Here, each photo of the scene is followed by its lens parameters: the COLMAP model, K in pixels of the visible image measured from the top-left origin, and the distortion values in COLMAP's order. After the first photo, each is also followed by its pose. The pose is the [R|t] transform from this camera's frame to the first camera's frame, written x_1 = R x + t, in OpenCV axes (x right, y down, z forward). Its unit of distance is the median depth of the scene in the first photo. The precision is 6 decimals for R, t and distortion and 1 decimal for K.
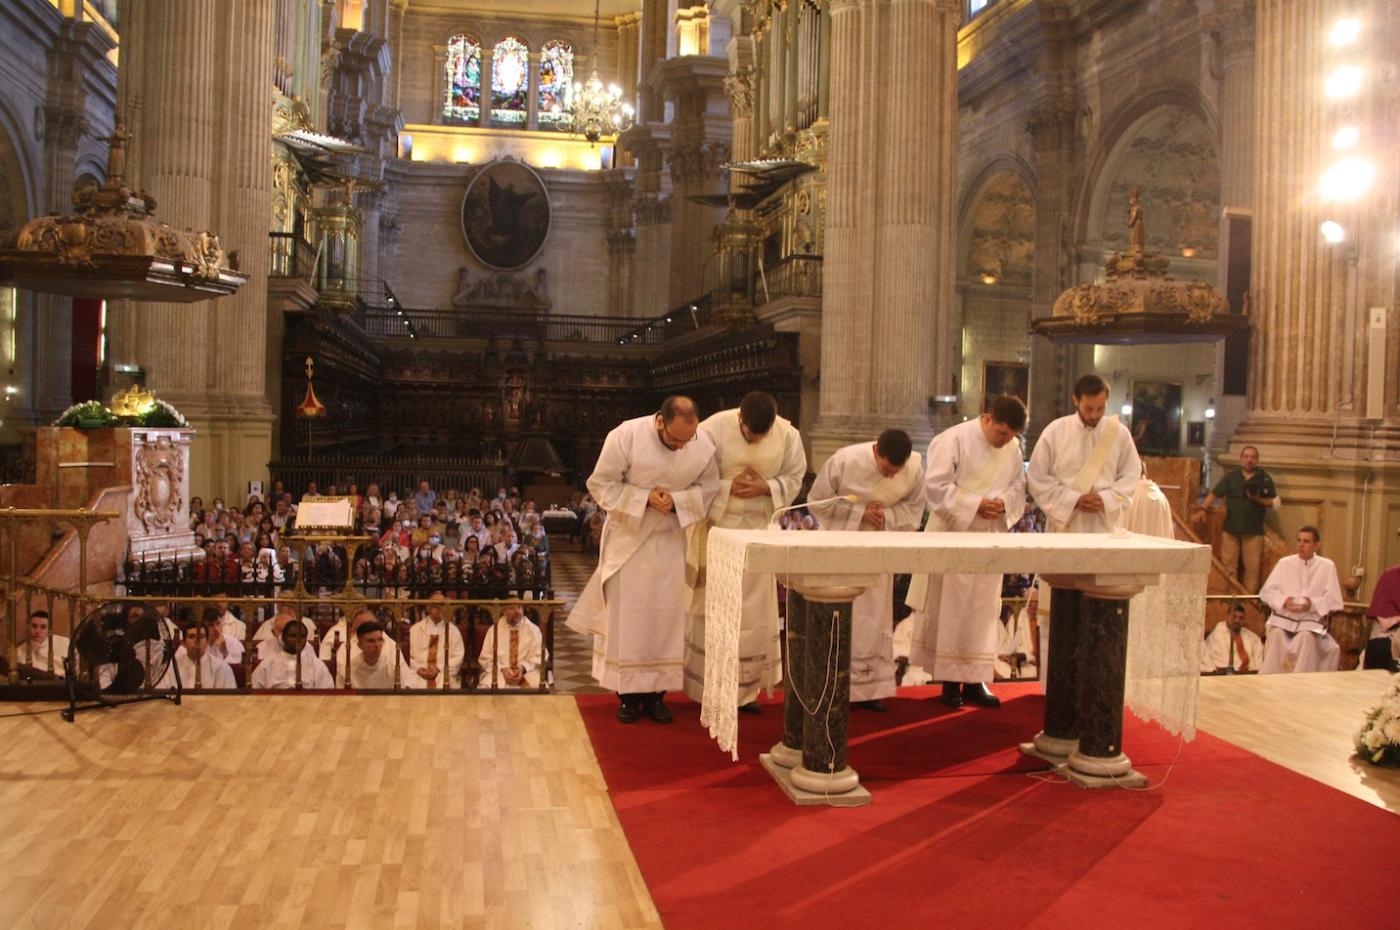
lens RADIAL K [[1165.3, 0, 712.6], [0, 1165.3, 484.2], [0, 0, 1]] dist [-0.177244, 0.125623]
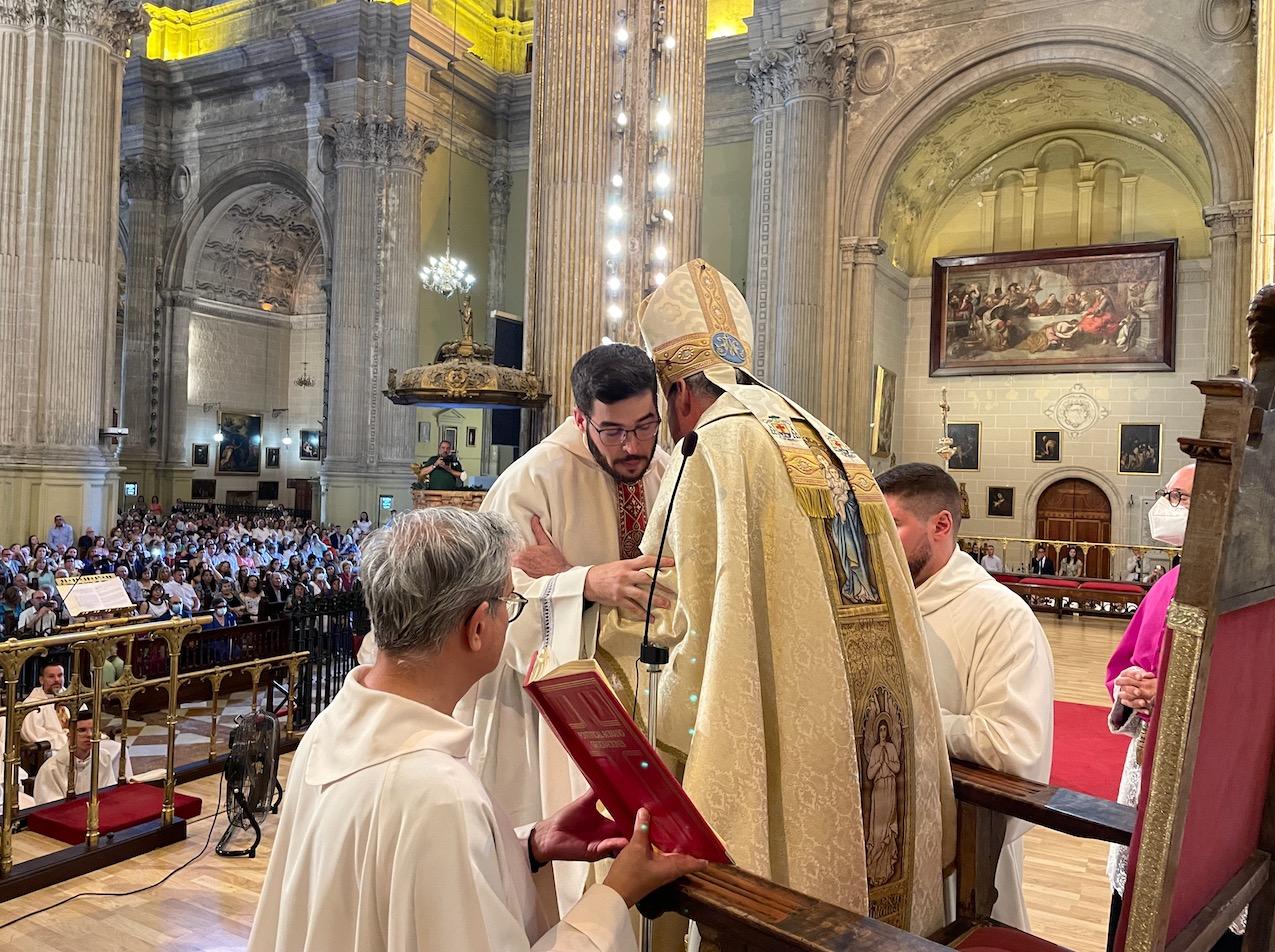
lens RADIAL K [[965.2, 0, 644.4], [0, 965.2, 472.8], [0, 0, 1]] dist [0.077368, -0.109076]
pose [[0.640982, -0.008619, 0.767508, -0.174483], [0.023991, 0.999673, -0.008809, -0.014698], [-0.767181, 0.024060, 0.640979, 0.042894]]
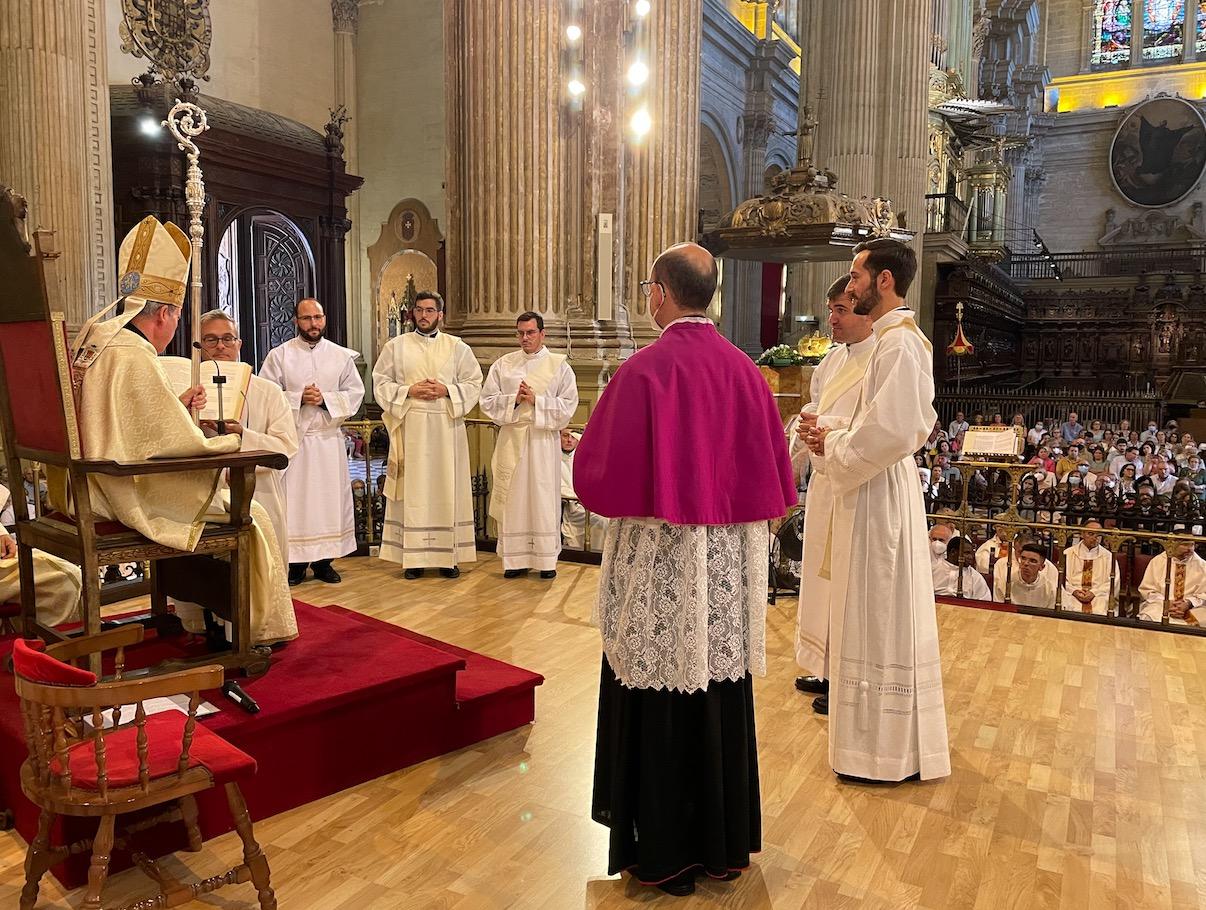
lens RADIAL K [[956.2, 0, 573.8], [0, 956.2, 446.3], [0, 0, 1]] dist [0.066622, -0.094266]
pose [[0.758158, 0.040428, -0.650816, -0.010007], [-0.017336, 0.998973, 0.041860, -0.000613], [0.651840, -0.020454, 0.758081, 0.008168]]
